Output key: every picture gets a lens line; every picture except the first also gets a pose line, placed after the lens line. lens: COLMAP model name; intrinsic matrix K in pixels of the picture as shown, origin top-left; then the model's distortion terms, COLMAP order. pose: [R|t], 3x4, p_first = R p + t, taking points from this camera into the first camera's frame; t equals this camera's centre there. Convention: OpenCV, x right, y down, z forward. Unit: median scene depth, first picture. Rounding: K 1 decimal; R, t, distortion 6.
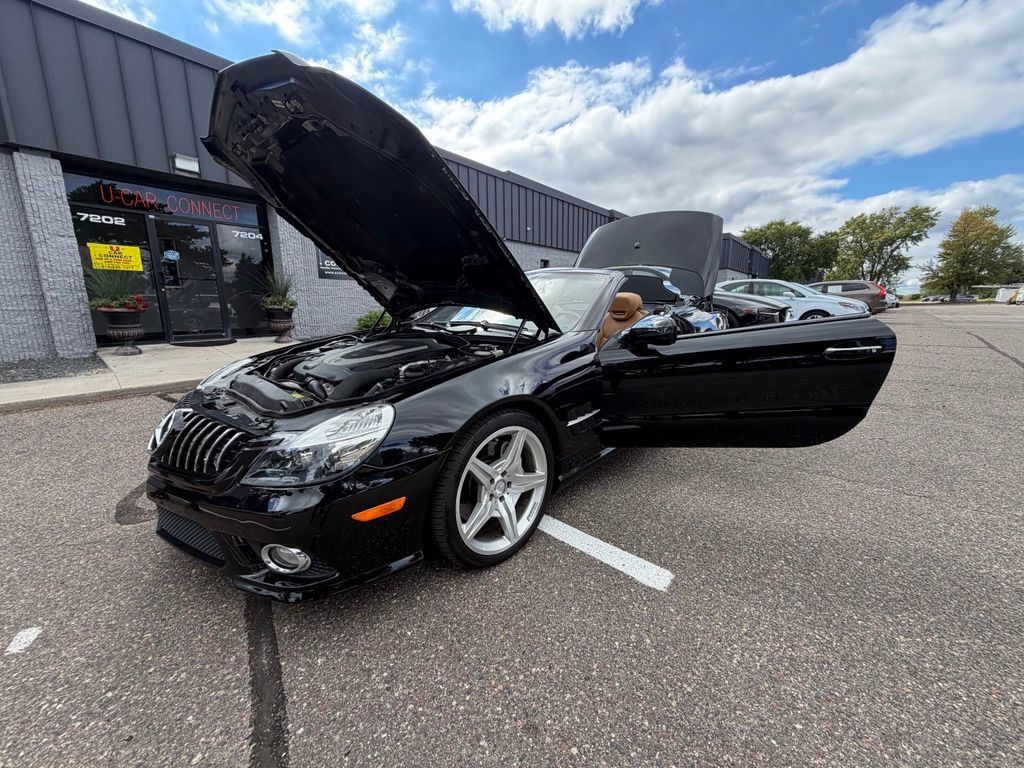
lens RADIAL K [[411.6, 0, 507.9], [0, 411.6, 386.2], [0, 0, 1]] dist [-0.004194, 0.000002]
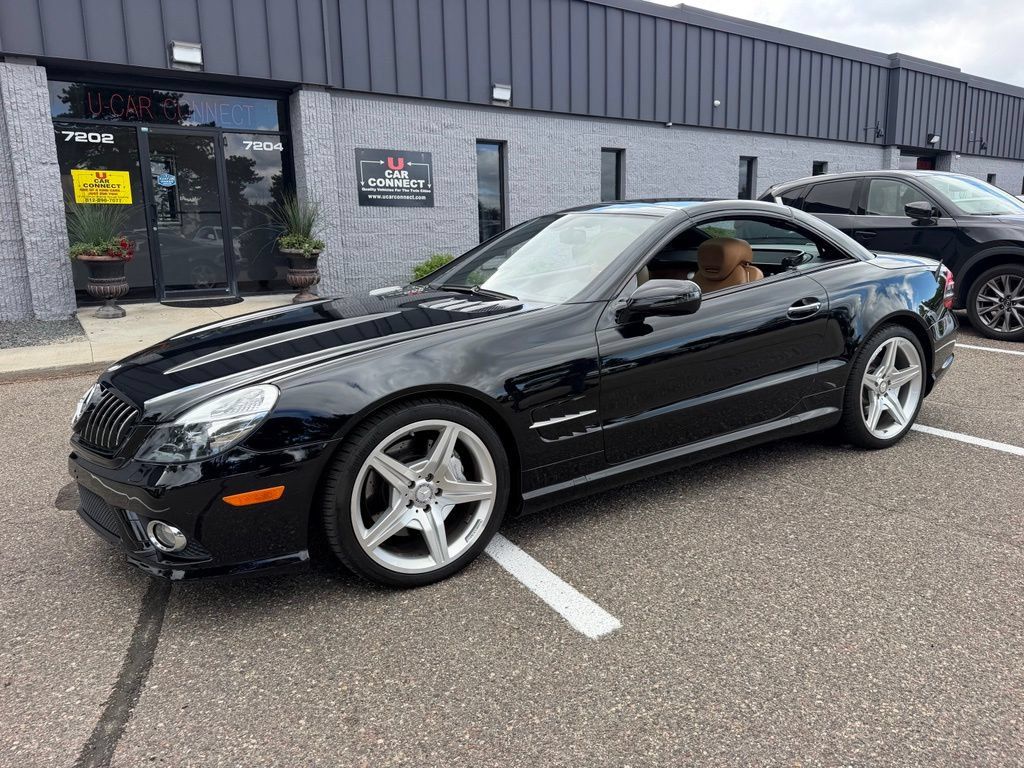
lens RADIAL K [[732.5, 0, 508.5], [0, 732.5, 381.7], [0, 0, 1]] dist [0.026799, -0.044383]
pose [[0.961894, 0.039669, -0.270529, 0.489803], [-0.038905, 0.999209, 0.008187, 0.004010], [0.270640, 0.002650, 0.962677, -0.330665]]
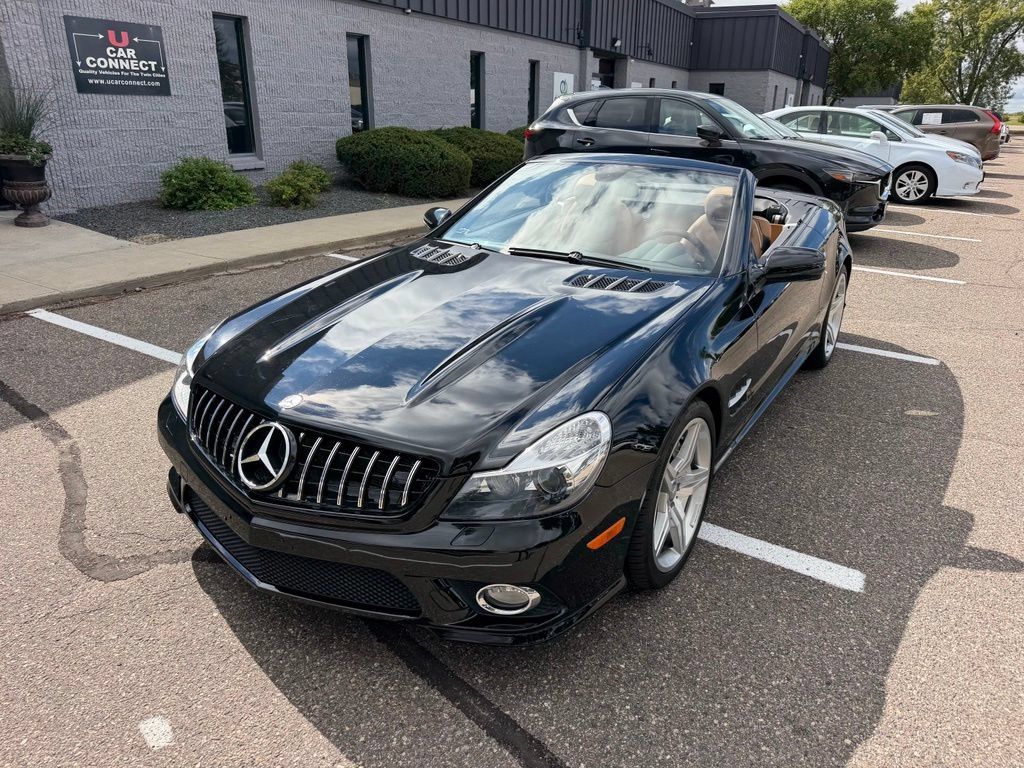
lens RADIAL K [[731.8, 0, 513.8], [0, 731.8, 395.8], [0, 0, 1]] dist [0.003272, -0.017616]
pose [[0.981209, -0.049740, 0.186425, -0.544562], [0.016791, 0.984547, 0.174311, -0.184255], [-0.192215, -0.167905, 0.966882, -0.280582]]
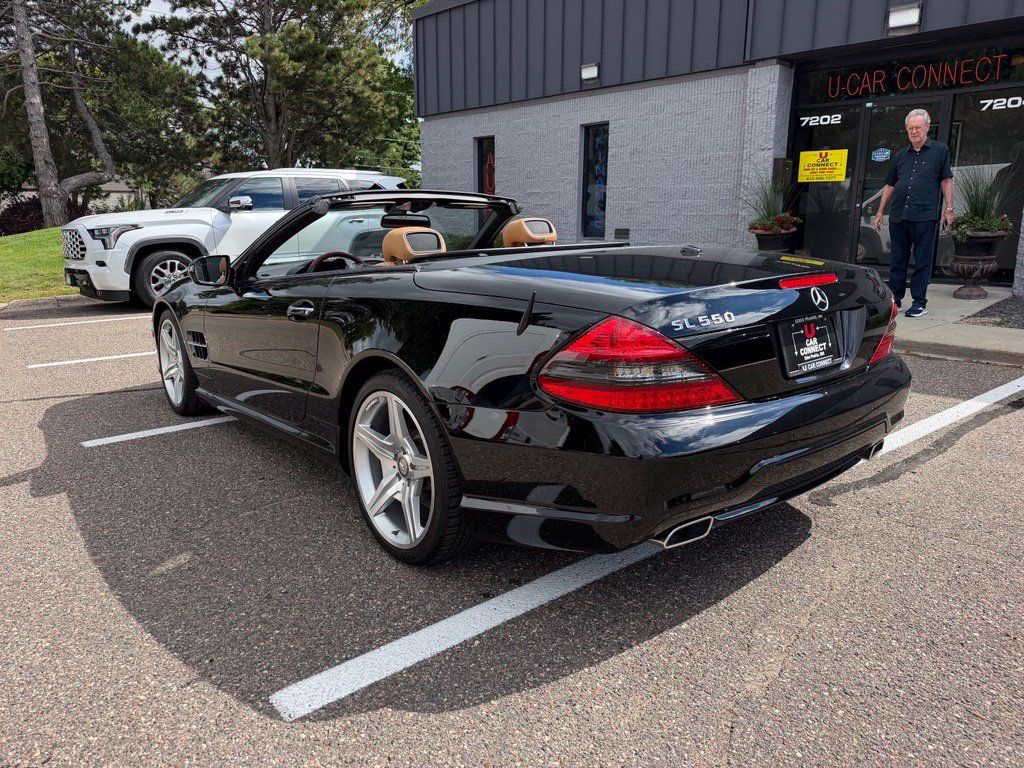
lens RADIAL K [[733.7, 0, 508.4], [0, 733.7, 387.5], [0, 0, 1]] dist [0.010331, -0.022933]
pose [[-0.150174, 0.232648, -0.960897, 2.282982], [-0.186629, 0.947774, 0.258638, -0.580184], [0.970885, 0.218172, -0.098912, 2.319804]]
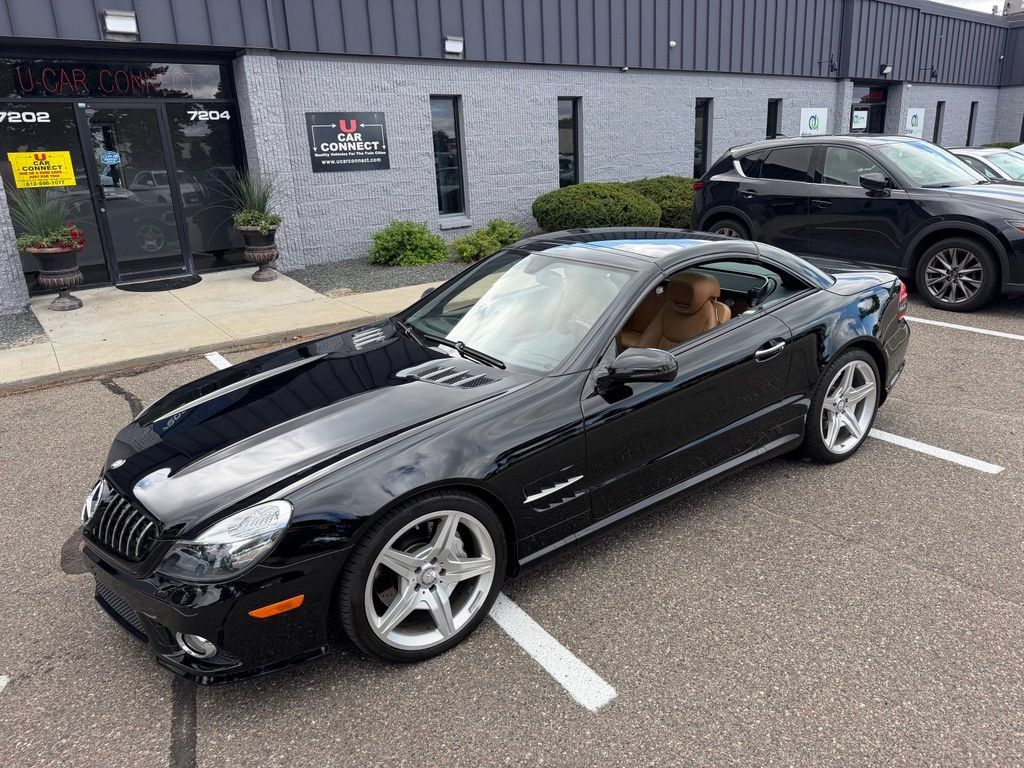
lens RADIAL K [[733.7, 0, 508.4], [0, 733.7, 387.5], [0, 0, 1]] dist [0.010331, -0.022933]
pose [[0.976849, 0.025090, -0.212455, 0.435448], [0.000056, 0.993069, 0.117535, -0.314431], [0.213931, -0.114825, 0.970077, -0.407250]]
